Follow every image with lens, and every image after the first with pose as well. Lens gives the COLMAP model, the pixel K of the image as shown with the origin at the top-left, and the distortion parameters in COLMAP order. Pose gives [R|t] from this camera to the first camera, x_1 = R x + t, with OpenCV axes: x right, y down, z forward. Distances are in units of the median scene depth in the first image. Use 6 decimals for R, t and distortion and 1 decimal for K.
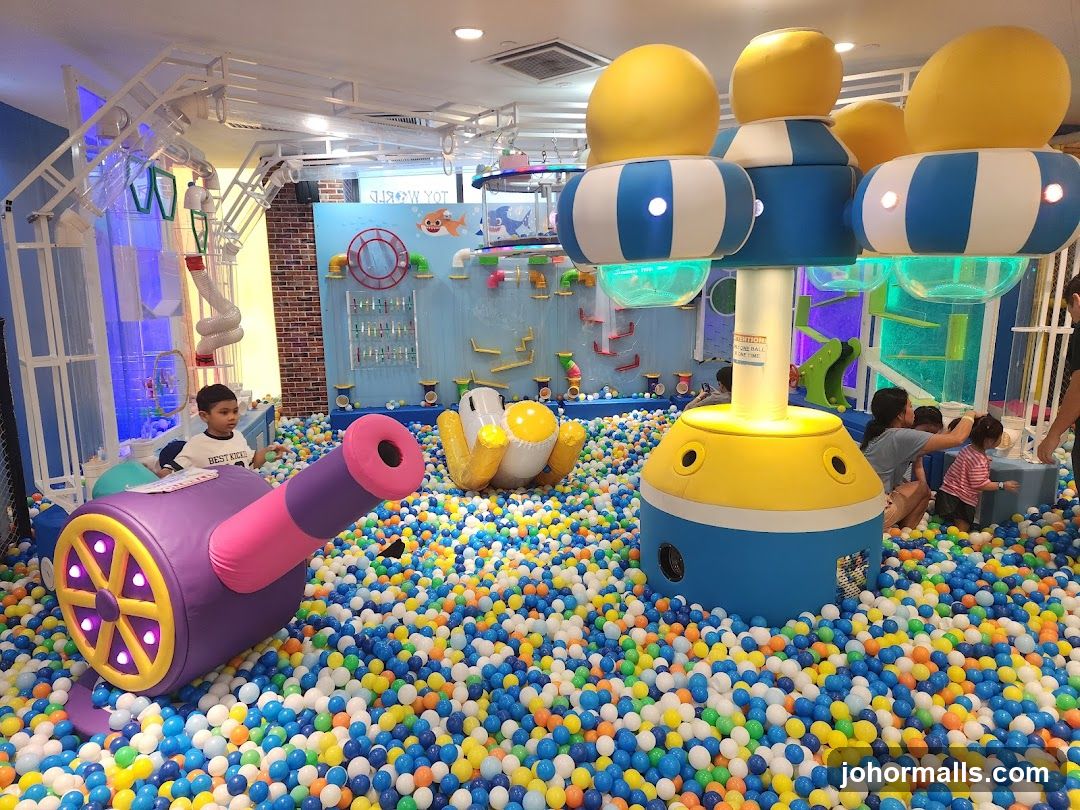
lens RADIAL K [[723.7, 0, 540.0], [0, 723.7, 405.0], [0, 0, 1]] dist [0.145338, -0.124785]
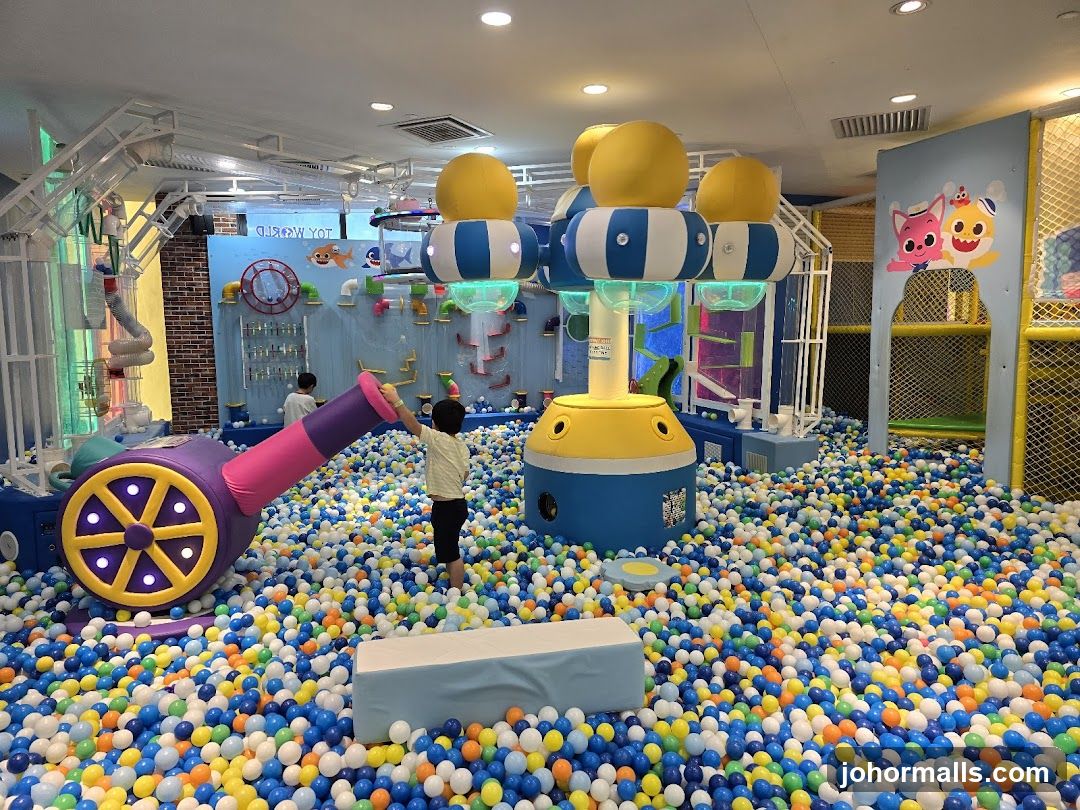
lens RADIAL K [[723.7, 0, 540.0], [0, 723.7, 405.0], [0, 0, 1]] dist [0.145338, -0.124785]
pose [[0.981155, -0.016414, 0.192526, -0.048743], [0.027984, 0.997952, -0.057527, 0.059847], [-0.191187, 0.061831, 0.979604, -0.168963]]
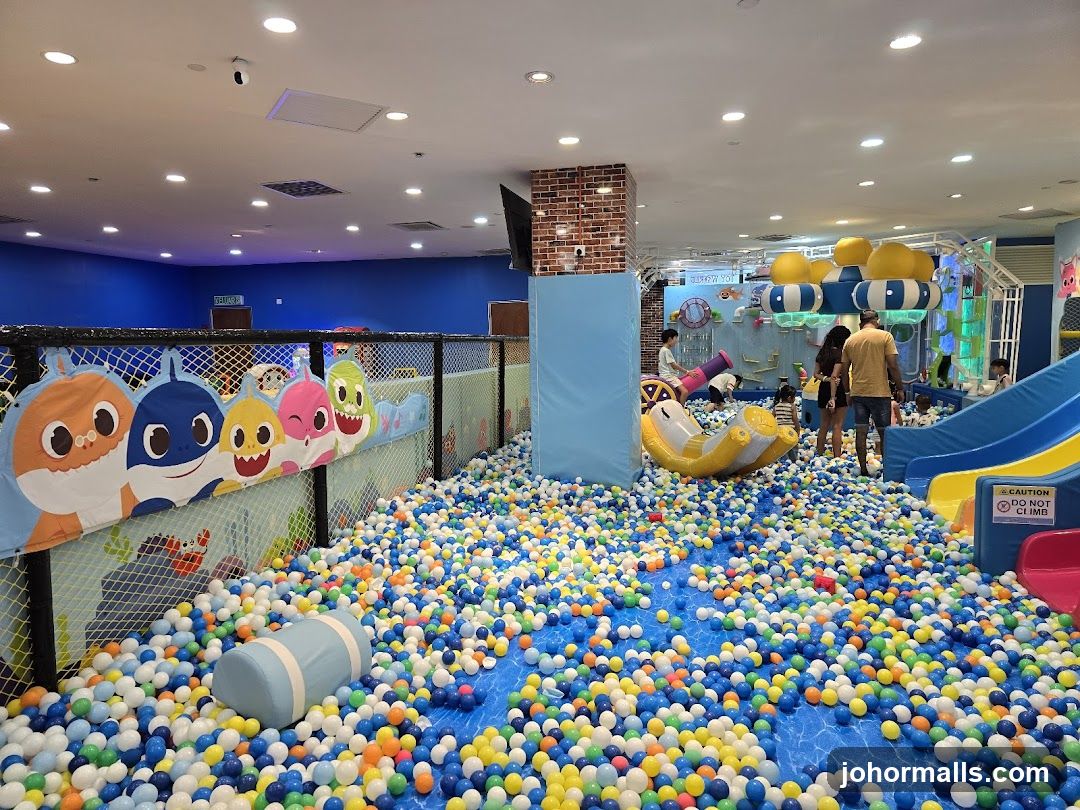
lens RADIAL K [[829.5, 0, 540.4], [0, 829.5, 384.5], [0, 0, 1]] dist [-0.001710, 0.000953]
pose [[0.945834, 0.012966, -0.324392, 0.118770], [-0.049663, 0.993220, -0.105103, 0.271432], [0.320830, 0.115520, 0.940066, -1.328467]]
